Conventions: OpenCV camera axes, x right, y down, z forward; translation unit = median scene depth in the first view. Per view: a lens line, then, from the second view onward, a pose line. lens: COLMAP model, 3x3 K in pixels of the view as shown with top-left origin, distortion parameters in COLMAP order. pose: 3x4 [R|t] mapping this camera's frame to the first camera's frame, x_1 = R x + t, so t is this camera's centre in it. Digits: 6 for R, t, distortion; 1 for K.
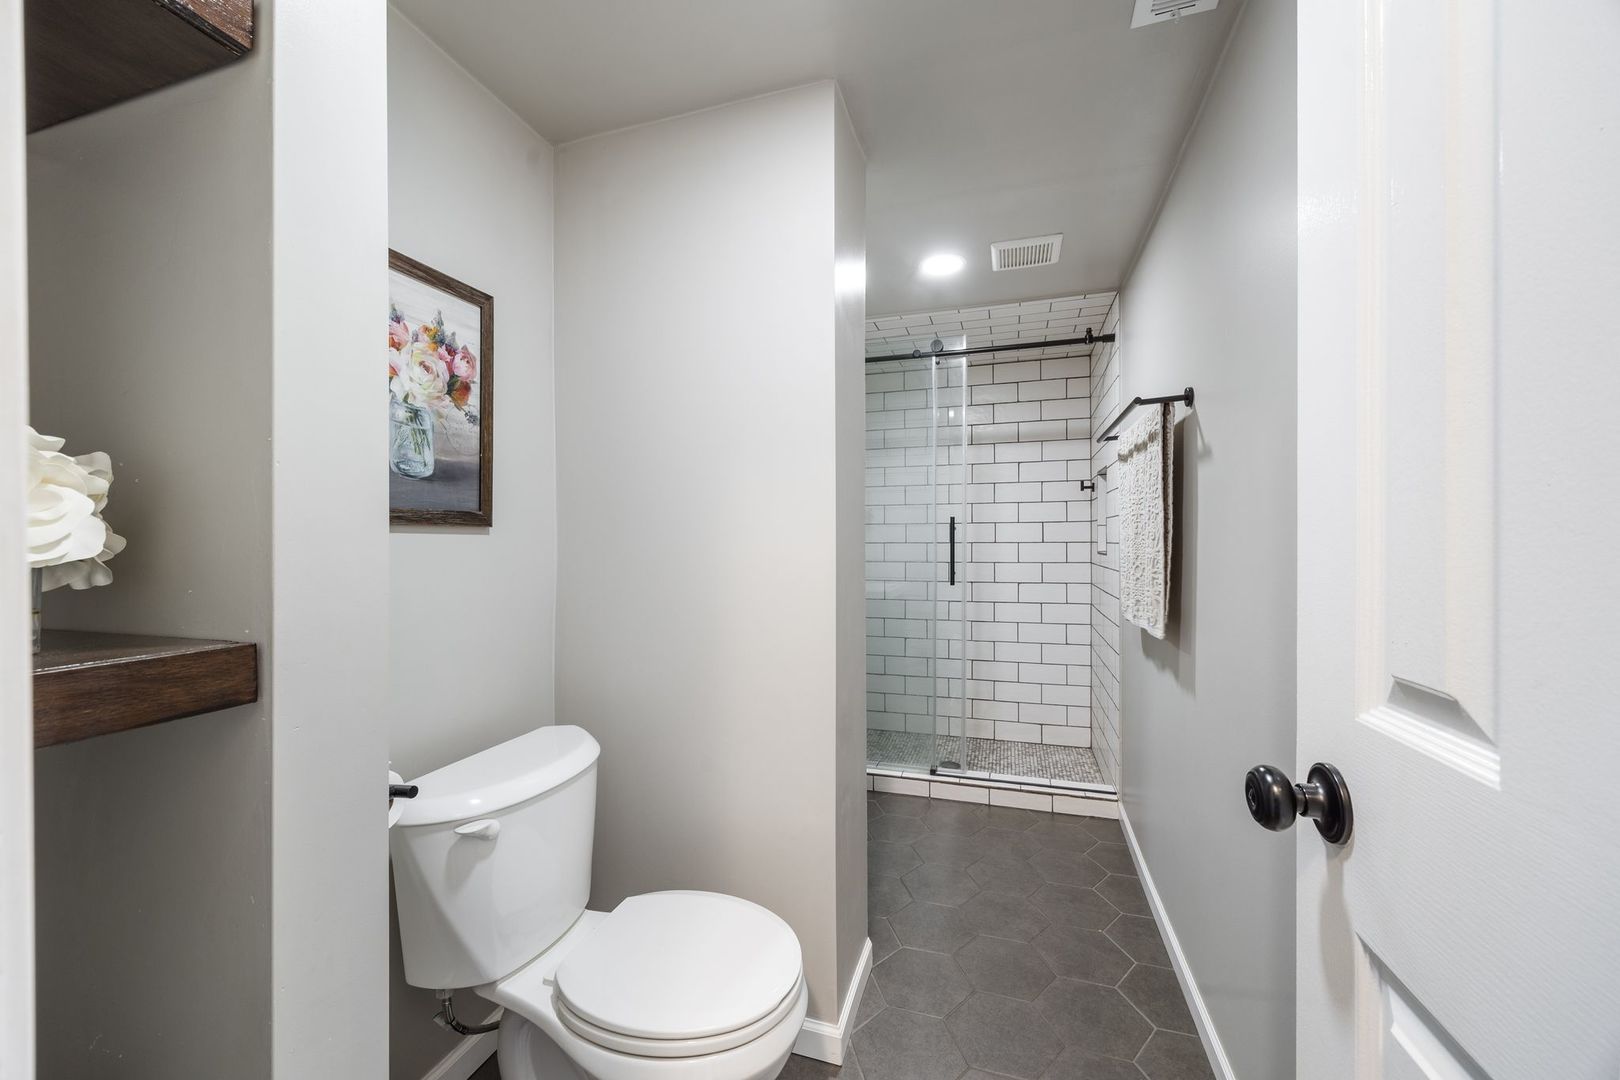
lens RADIAL K [[628.9, 0, 812.6], [0, 628.9, 541.2], [0, 0, 1]] dist [0.002476, -0.000172]
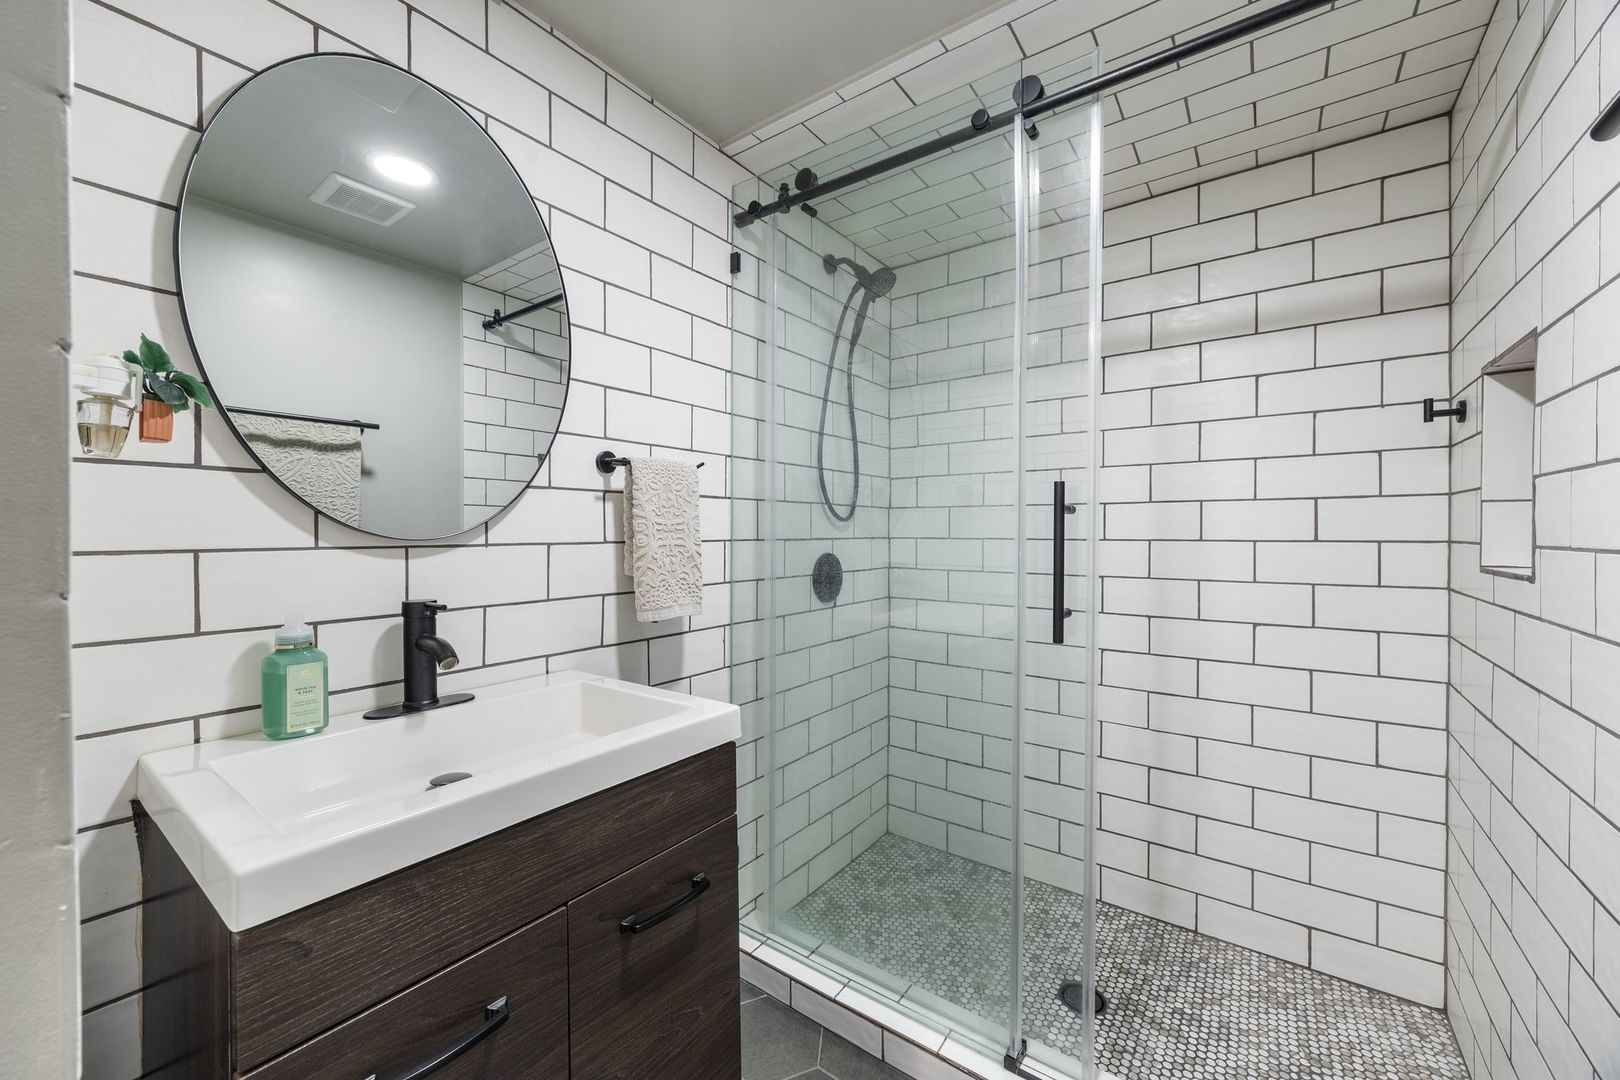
lens RADIAL K [[628.9, 0, 804.6], [0, 628.9, 534.9], [0, 0, 1]] dist [0.002476, -0.000172]
pose [[0.946562, 0.005454, -0.322475, 0.158887], [-0.004691, 0.999984, 0.003143, -0.002467], [0.322487, -0.001463, 0.946573, 0.438702]]
